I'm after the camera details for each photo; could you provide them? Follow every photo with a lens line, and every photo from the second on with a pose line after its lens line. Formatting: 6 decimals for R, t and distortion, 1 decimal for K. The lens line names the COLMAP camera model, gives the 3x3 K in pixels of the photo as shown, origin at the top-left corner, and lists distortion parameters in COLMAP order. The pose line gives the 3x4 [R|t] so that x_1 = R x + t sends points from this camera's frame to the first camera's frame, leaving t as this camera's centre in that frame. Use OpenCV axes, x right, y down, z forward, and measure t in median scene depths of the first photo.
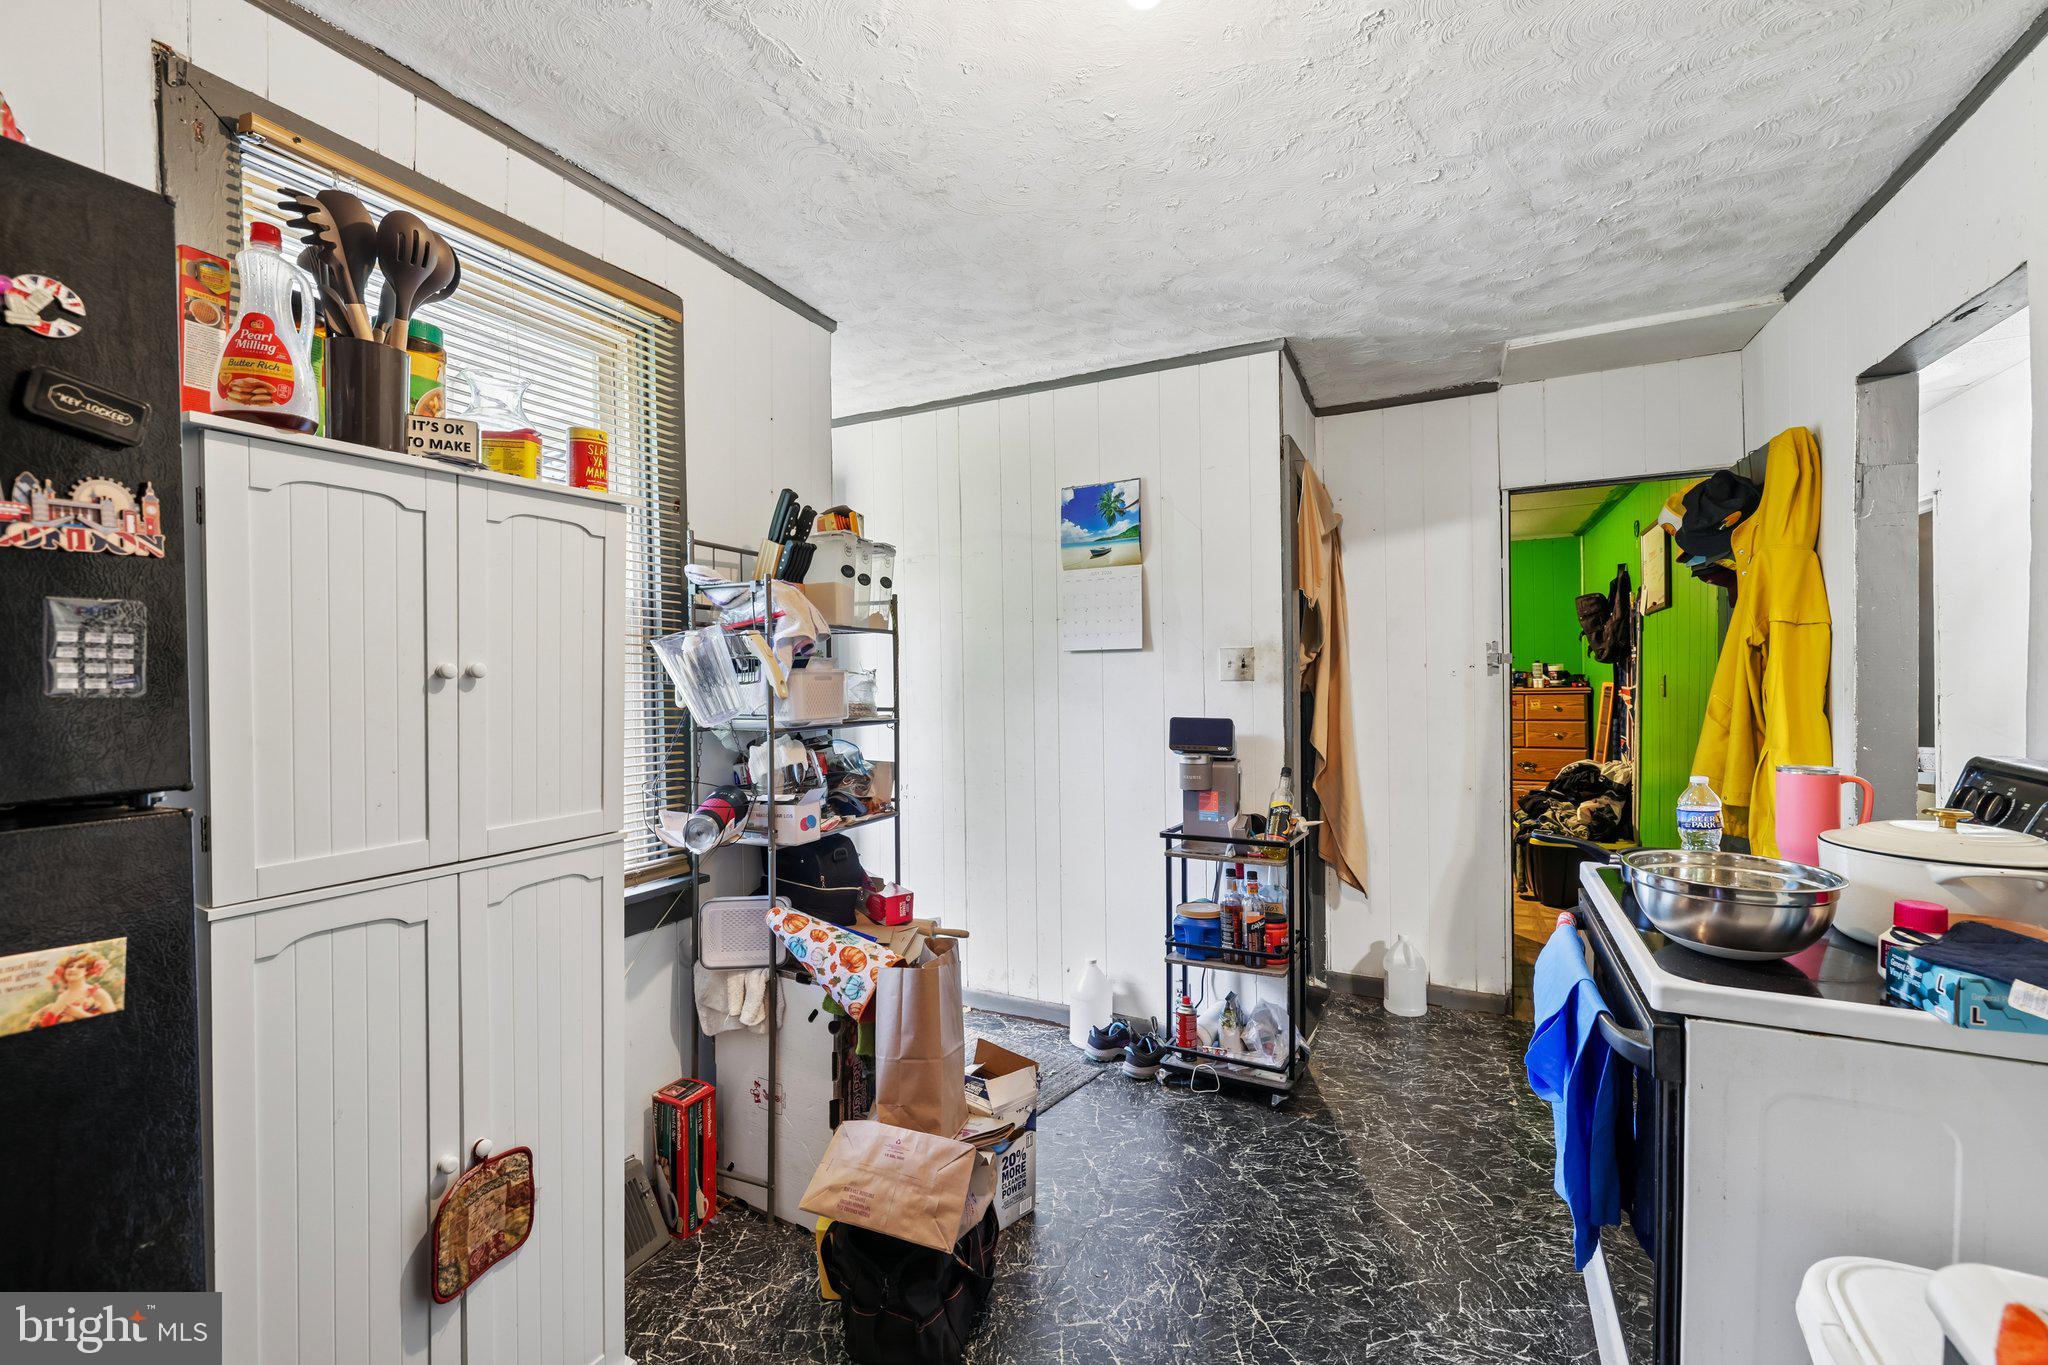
lens RADIAL K [[882.0, 0, 984.2], [0, 882.0, 689.5], [0, 0, 1]] dist [-0.001546, -0.000318]
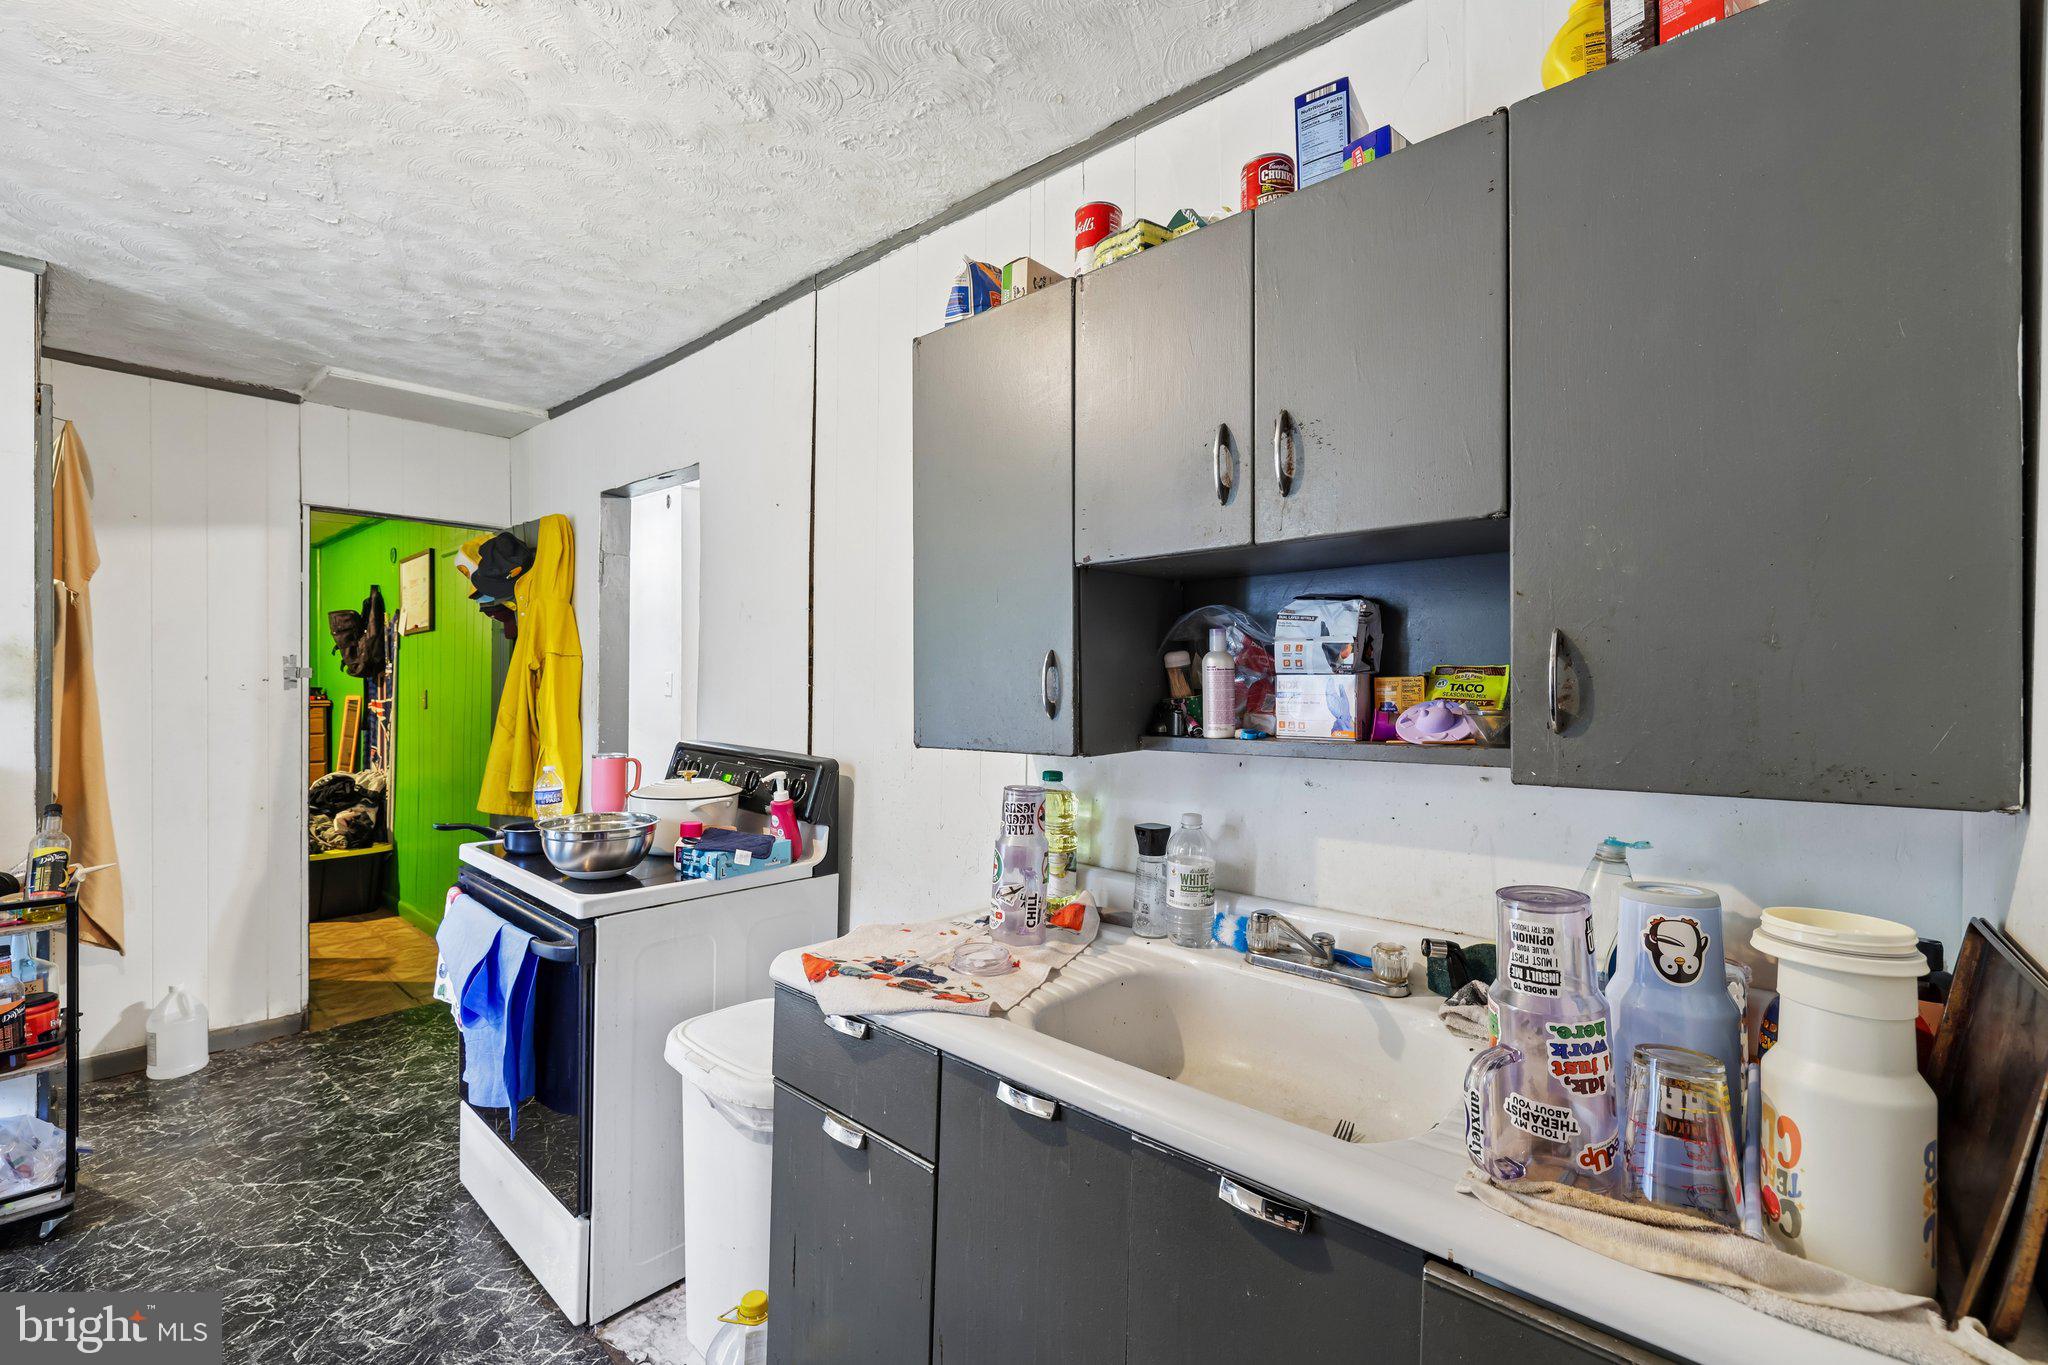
lens RADIAL K [[879.0, 0, 1024.0], [0, 879.0, 682.5], [0, 0, 1]] dist [-0.002036, -0.000326]
pose [[0.244828, 0.014975, 0.969451, -0.205897], [0.005826, 0.999840, -0.016916, -0.003078], [-0.969549, 0.009790, 0.244702, -0.040432]]
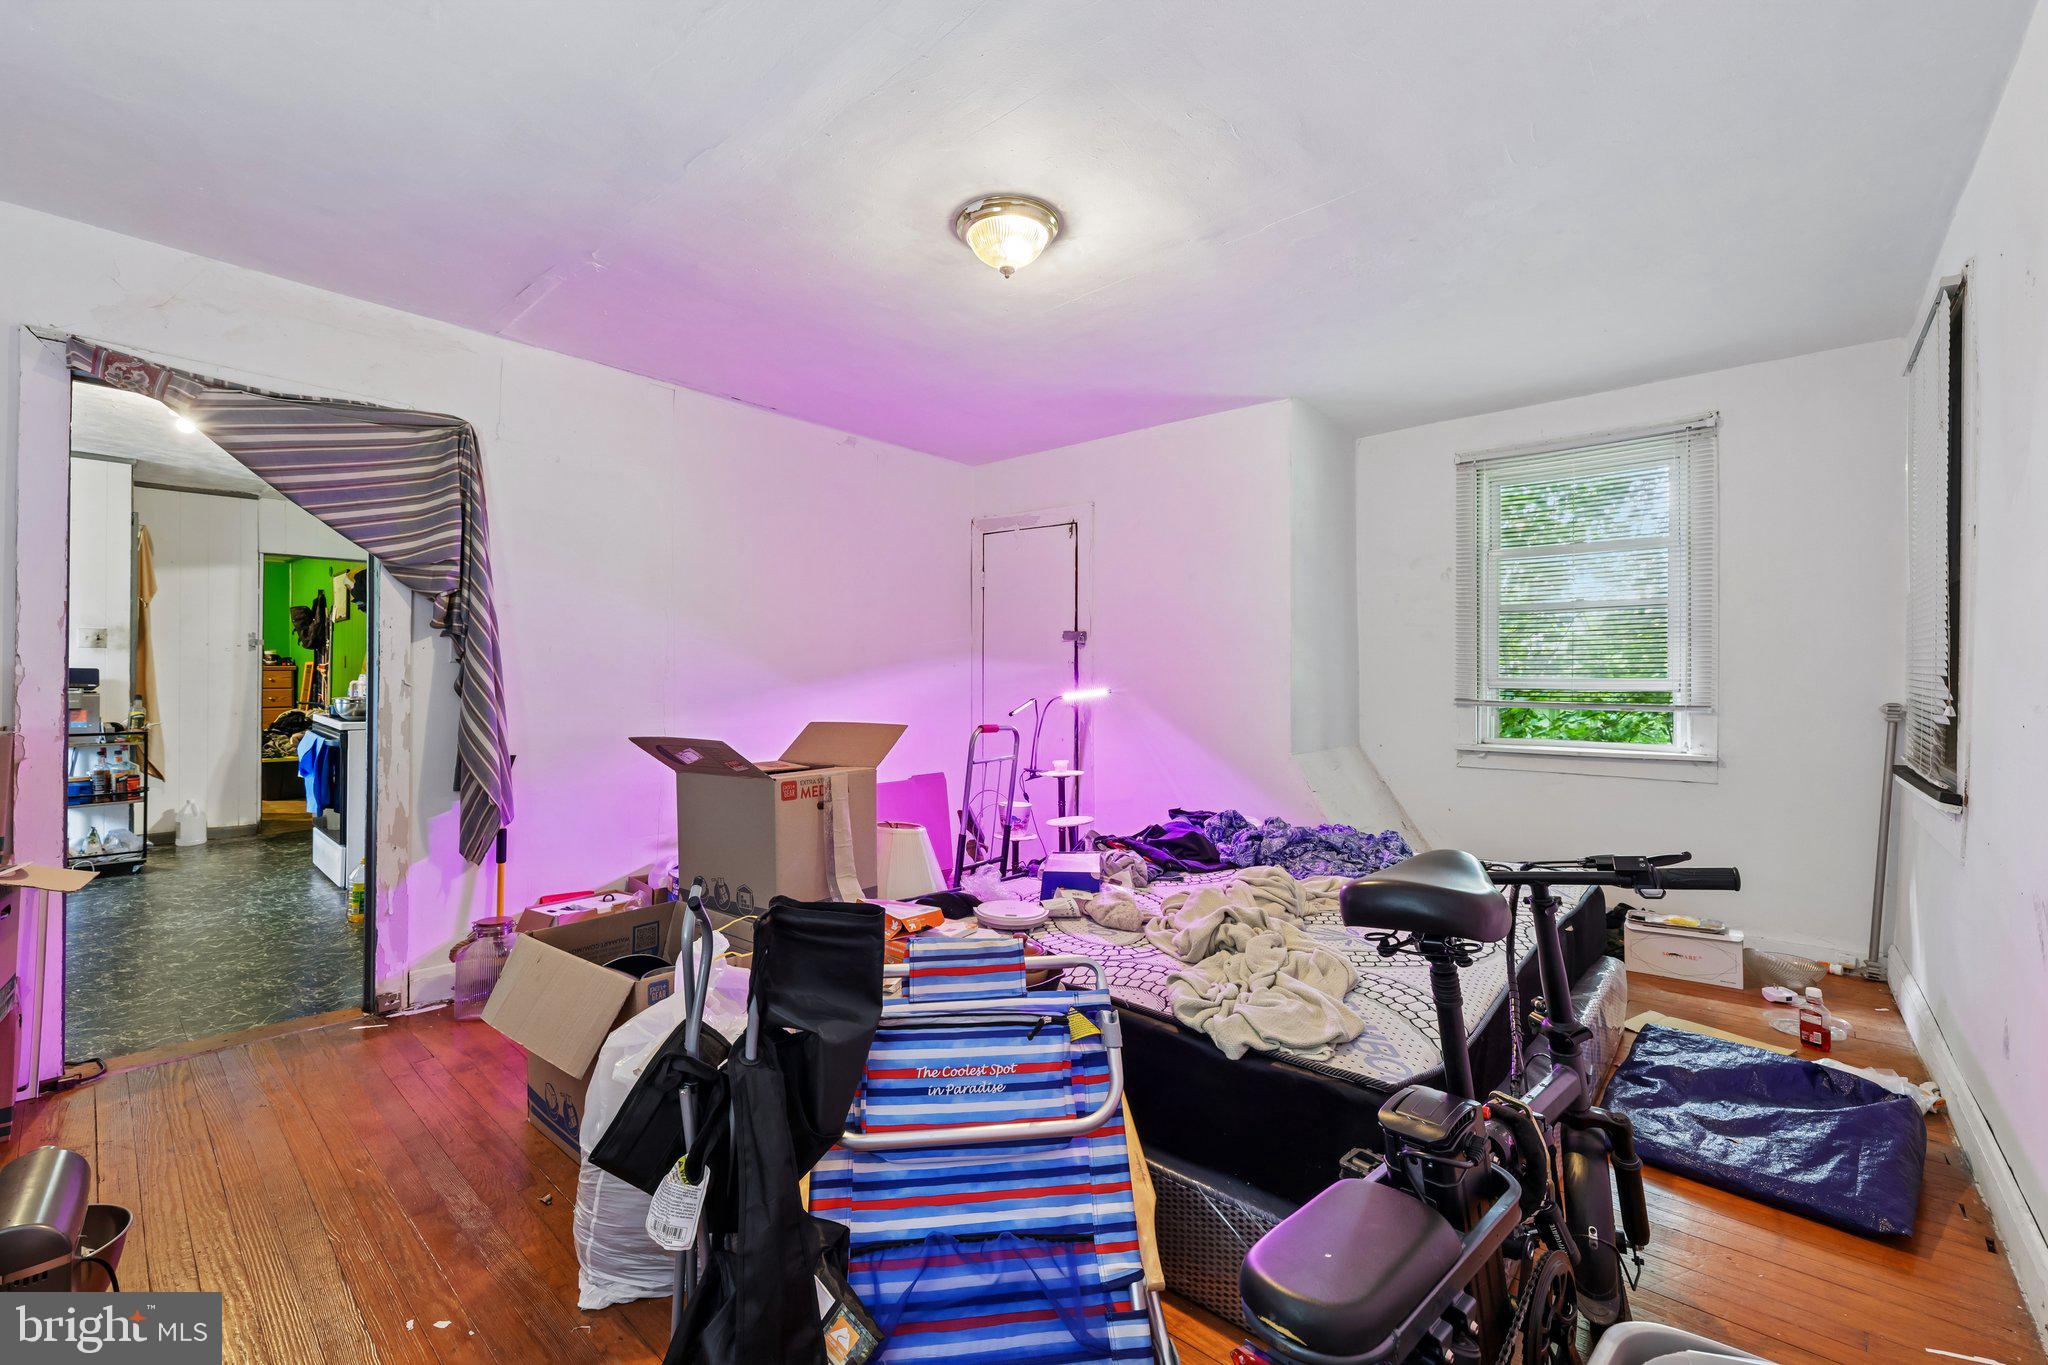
lens RADIAL K [[861.6, 0, 1012.3], [0, 861.6, 668.6], [0, 0, 1]] dist [-0.000740, -0.000067]
pose [[0.253132, 0.019178, 0.967242, -0.919615], [-0.000526, 0.999806, -0.019686, 0.066440], [-0.967432, 0.004475, 0.253093, -1.201805]]
